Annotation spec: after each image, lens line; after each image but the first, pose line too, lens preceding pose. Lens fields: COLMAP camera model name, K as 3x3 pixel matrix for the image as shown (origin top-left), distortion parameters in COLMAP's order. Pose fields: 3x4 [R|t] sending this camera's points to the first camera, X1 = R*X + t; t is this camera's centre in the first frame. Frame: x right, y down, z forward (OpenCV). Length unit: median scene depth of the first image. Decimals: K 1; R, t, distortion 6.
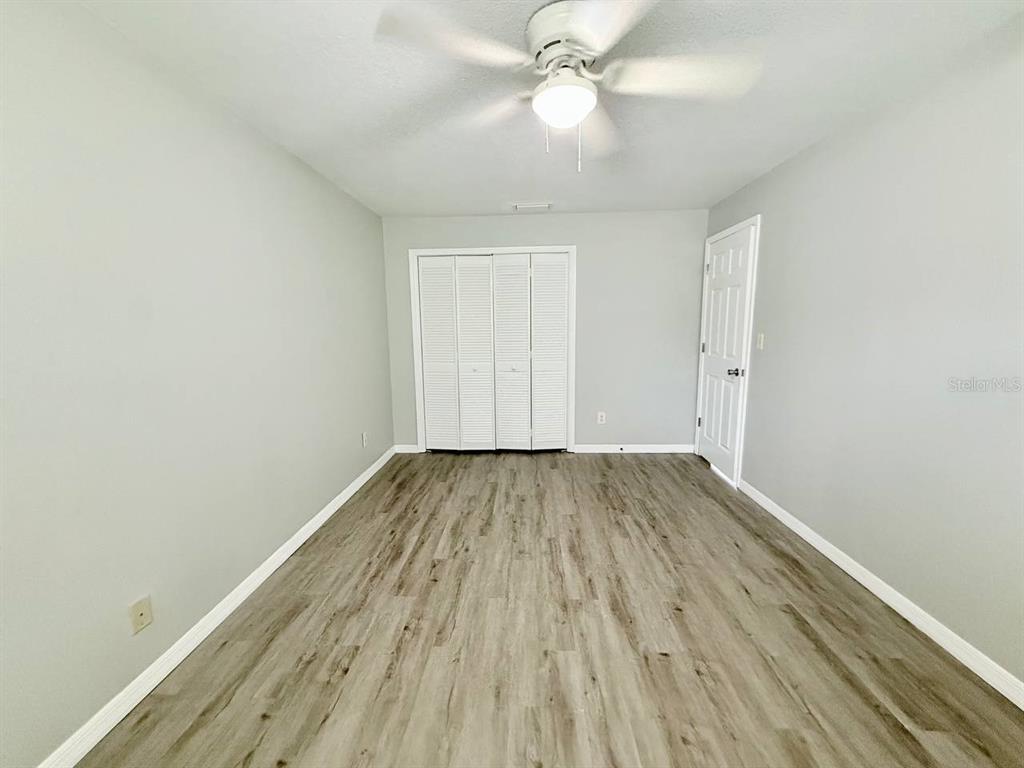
lens RADIAL K [[408.9, 0, 508.7], [0, 408.9, 383.1], [0, 0, 1]] dist [0.000505, 0.000004]
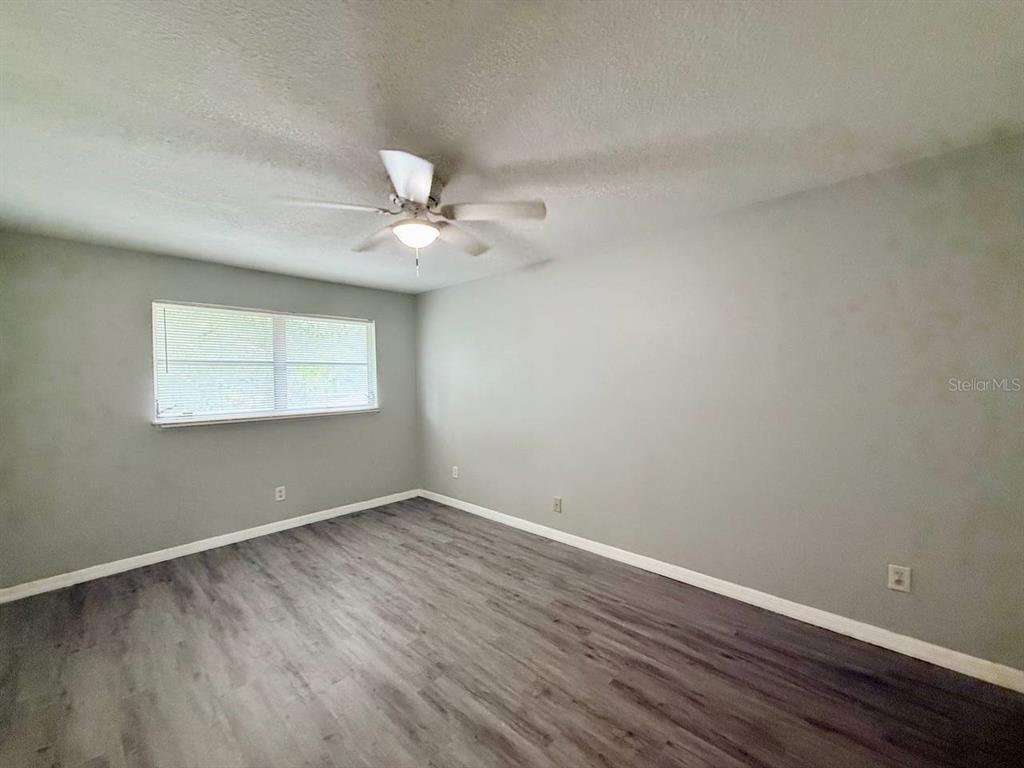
lens RADIAL K [[408.9, 0, 510.1], [0, 408.9, 385.3], [0, 0, 1]] dist [0.000505, 0.000004]
pose [[-0.648258, 0.035677, -0.760584, 0.732828], [-0.087421, 0.988809, 0.120893, -0.260287], [0.756385, 0.144861, -0.637884, 1.599122]]
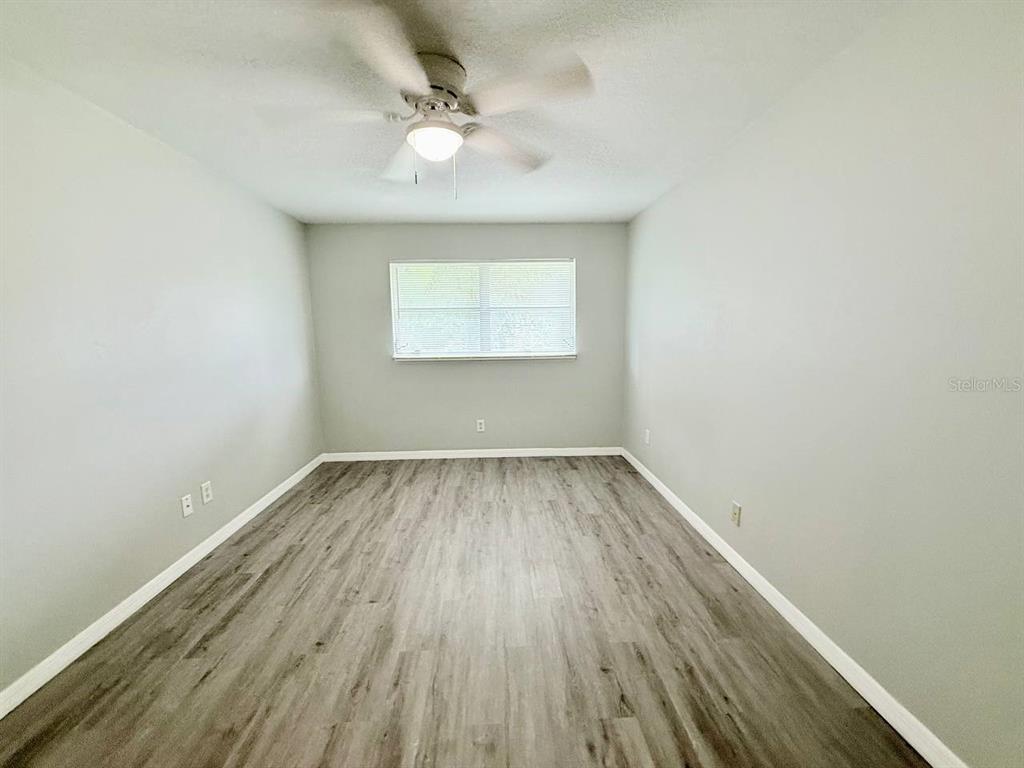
lens RADIAL K [[408.9, 0, 510.2], [0, 408.9, 380.9], [0, 0, 1]] dist [0.000505, 0.000004]
pose [[-0.995878, 0.036240, -0.083150, 0.038164], [0.012173, 0.961820, 0.273411, -0.253237], [0.089884, 0.271271, -0.958297, 1.664116]]
